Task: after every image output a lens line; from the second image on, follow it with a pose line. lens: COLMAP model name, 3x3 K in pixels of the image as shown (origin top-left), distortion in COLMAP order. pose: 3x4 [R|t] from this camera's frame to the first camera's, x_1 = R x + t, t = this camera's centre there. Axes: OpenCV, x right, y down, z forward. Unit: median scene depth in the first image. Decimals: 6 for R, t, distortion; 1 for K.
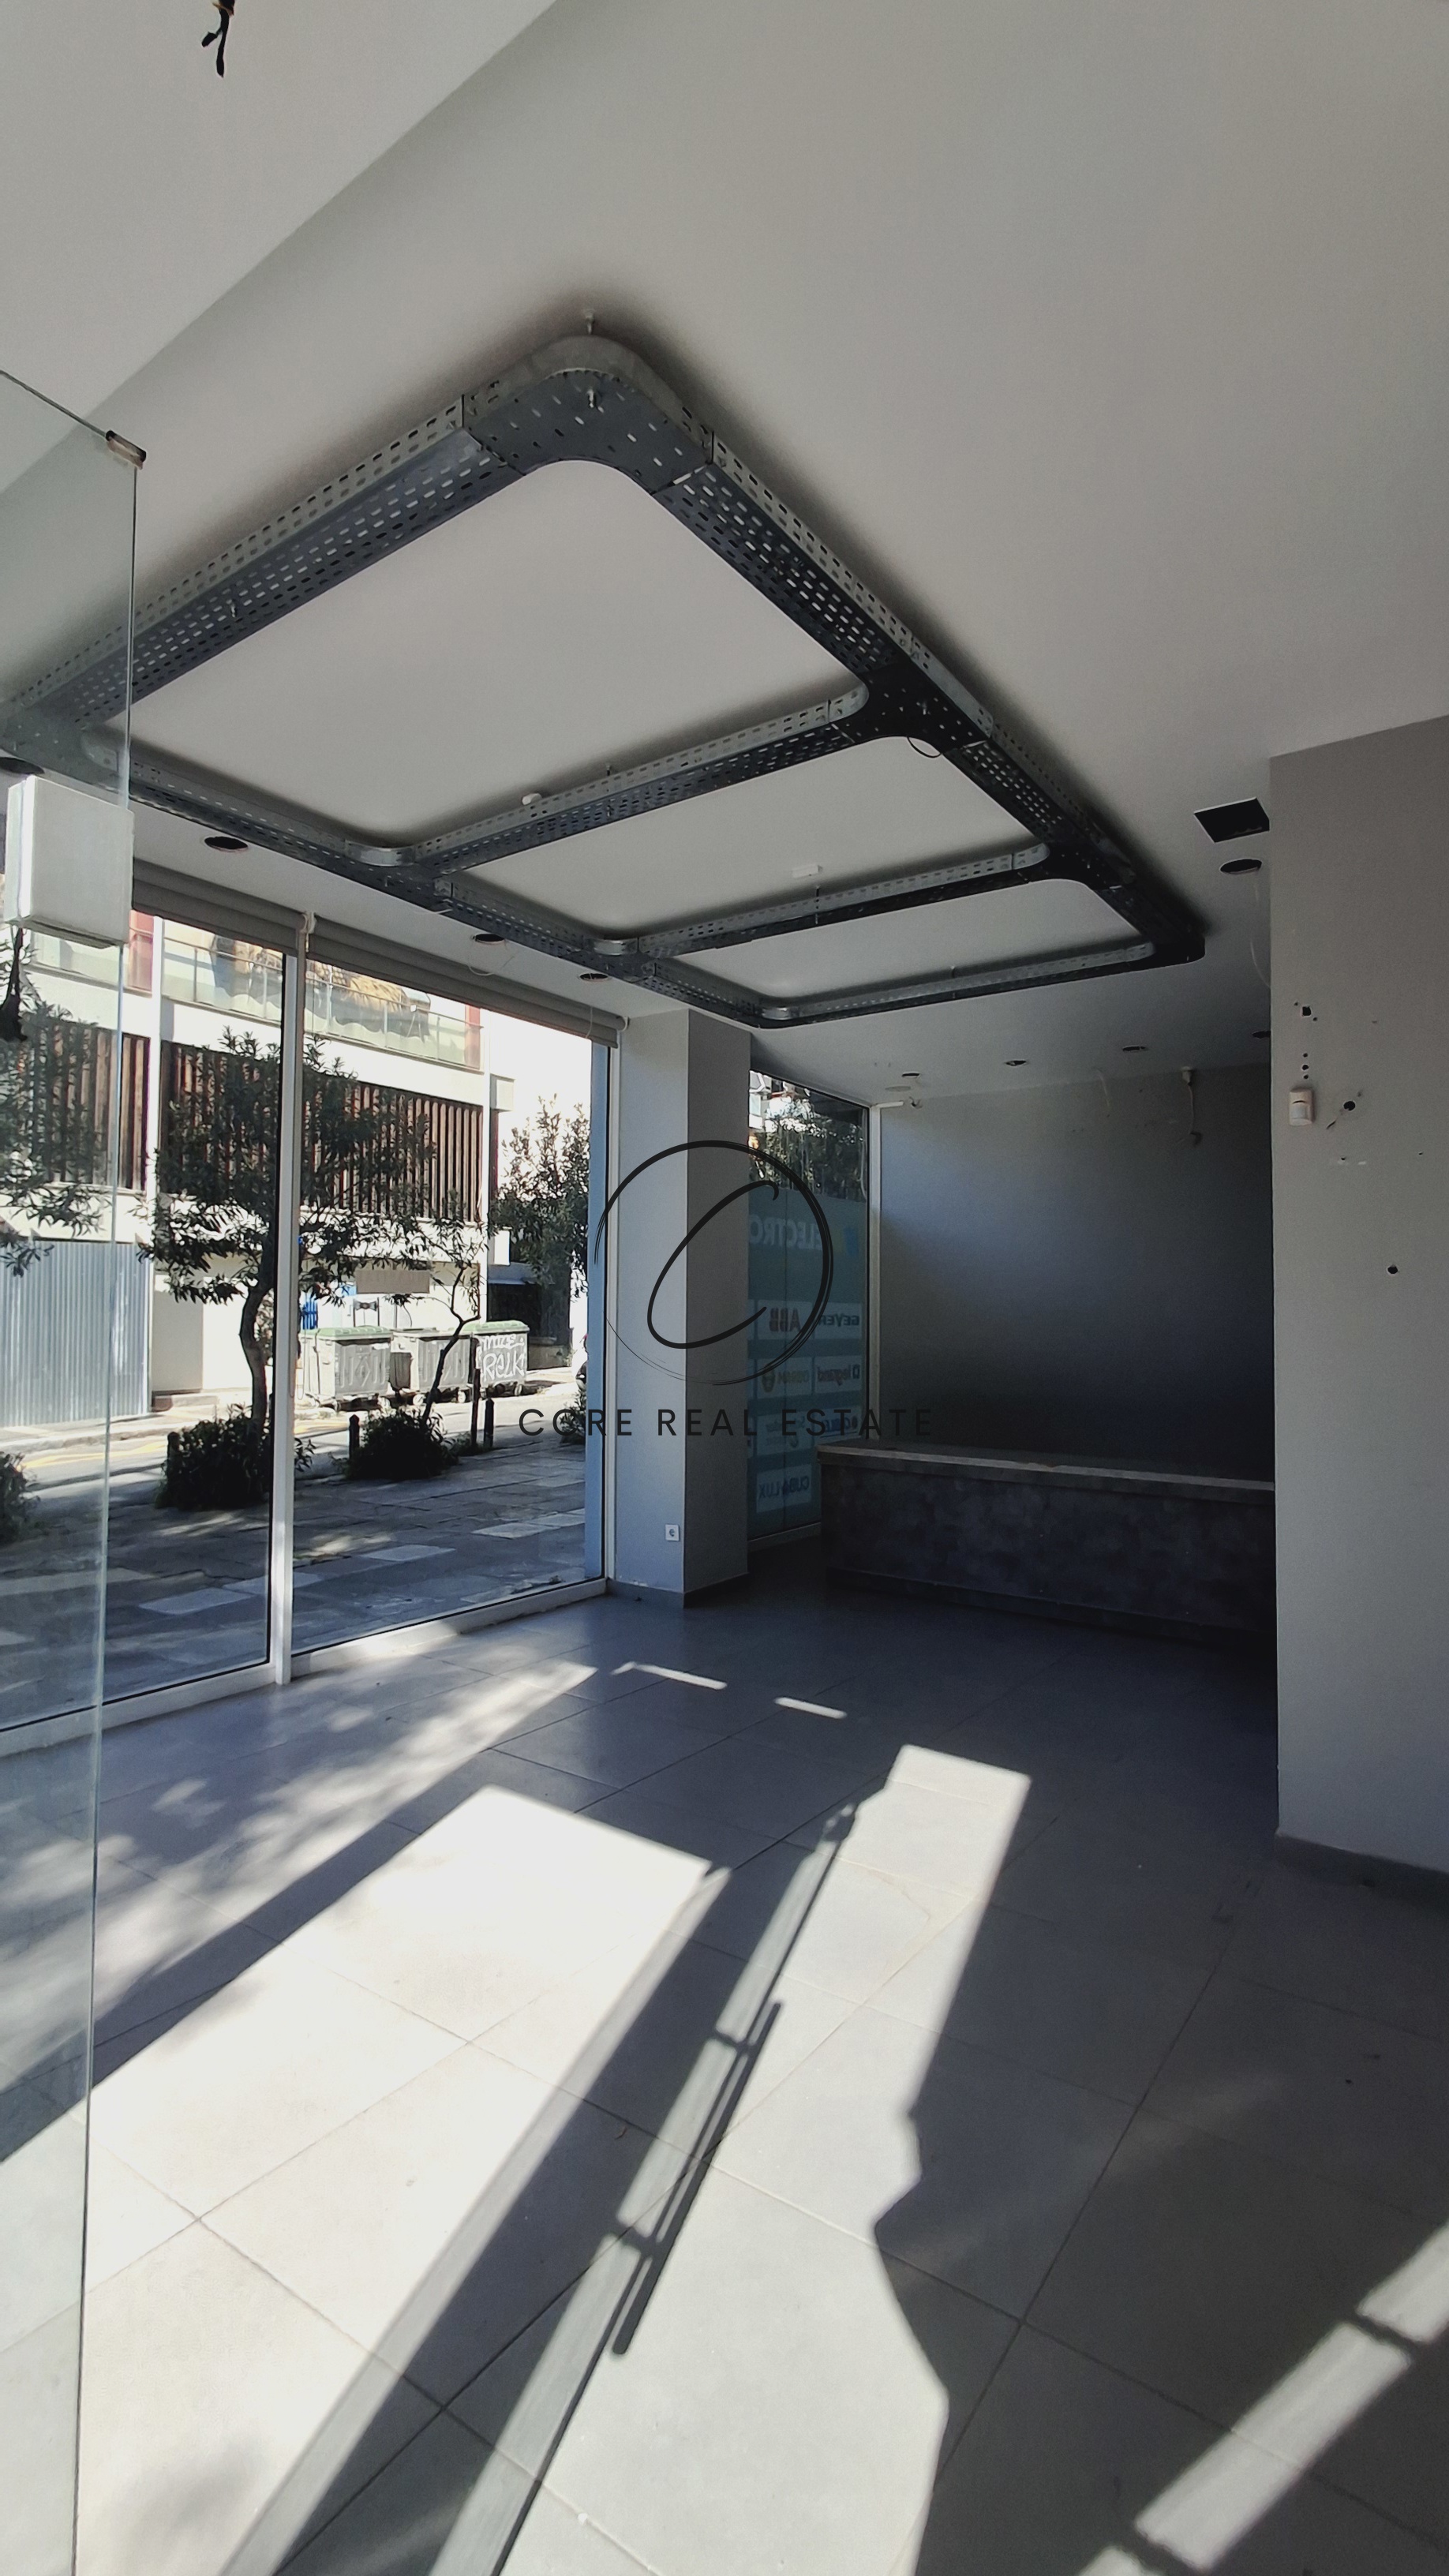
lens RADIAL K [[1197.6, 0, 721.0], [0, 1197.6, 1260.5], [0, 0, 1]] dist [0.002801, 0.000582]
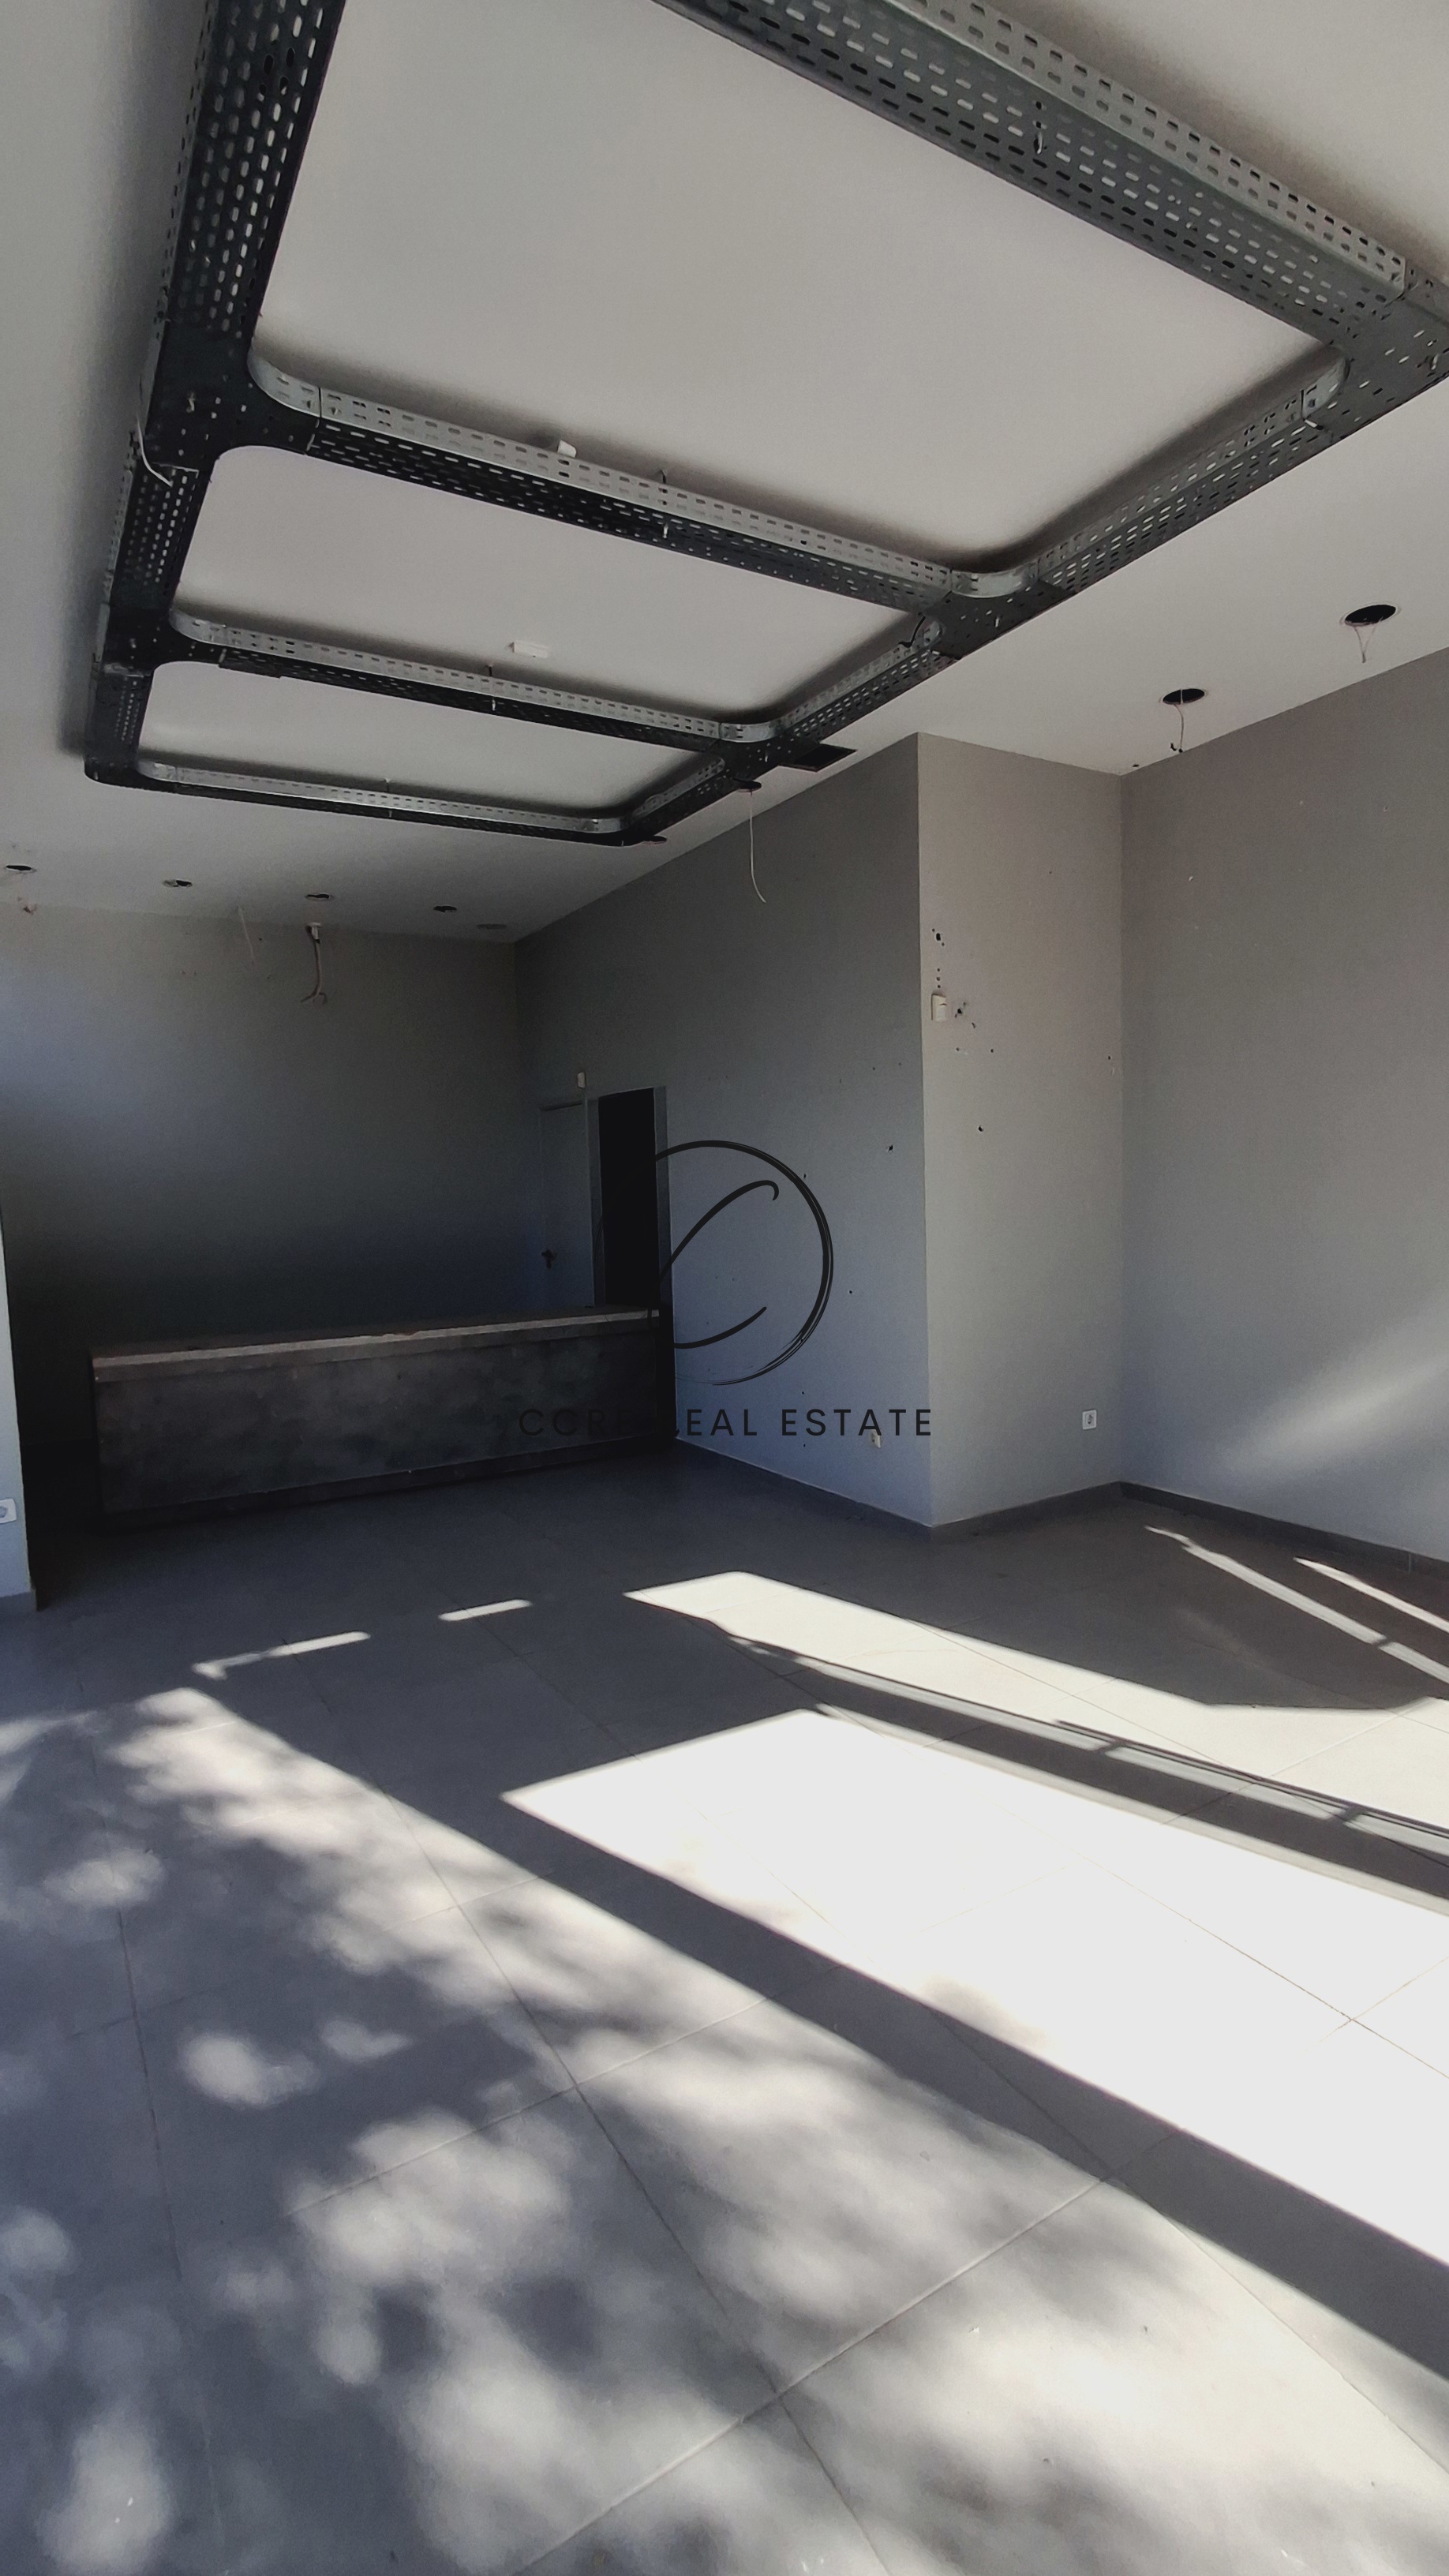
lens RADIAL K [[1223.9, 0, 724.5], [0, 1223.9, 1288.0], [0, 0, 1]] dist [0.001335, -0.000214]
pose [[0.391527, -0.107667, 0.913846, -0.841472], [-0.008858, 0.992644, 0.120746, 0.020223], [-0.920124, -0.055370, 0.387693, 0.604762]]
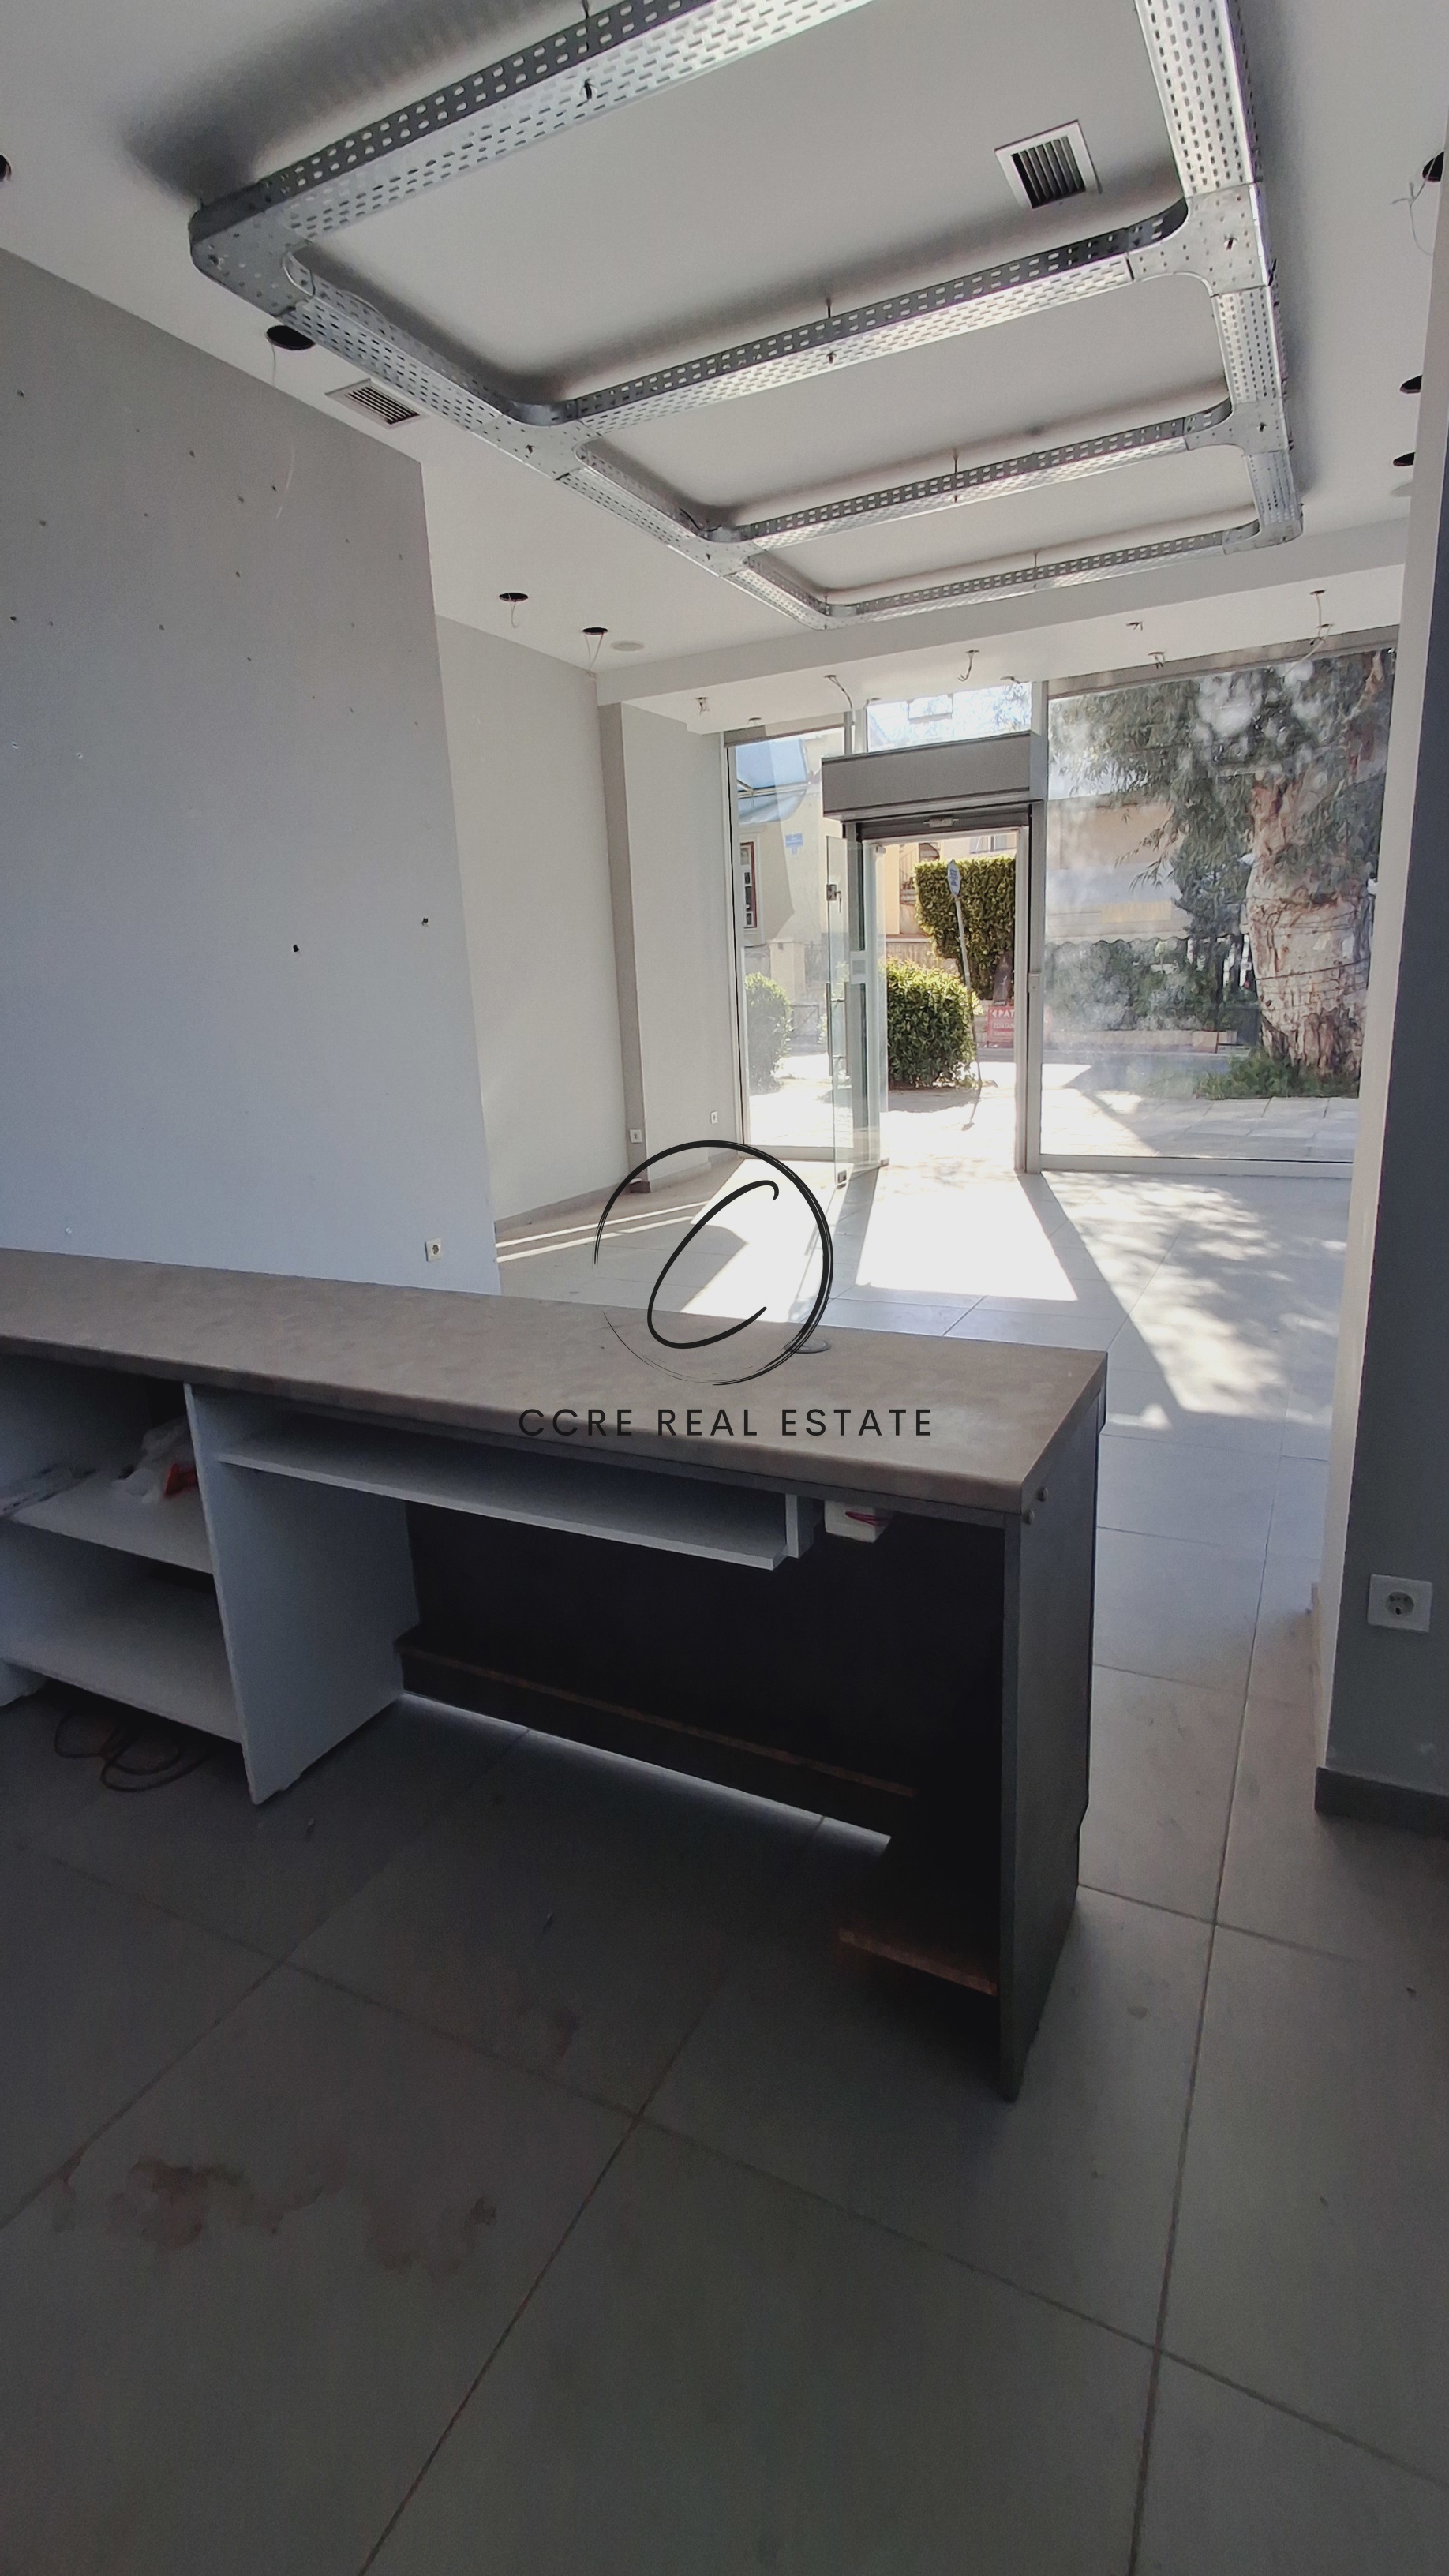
lens RADIAL K [[1223.9, 0, 724.5], [0, 1223.9, 1288.0], [0, 0, 1]] dist [0.001335, -0.000214]
pose [[-0.987389, 0.076904, -0.138376, 0.341815], [0.046751, 0.976745, 0.209244, 0.150617], [0.151250, 0.200136, -0.968023, 2.223577]]
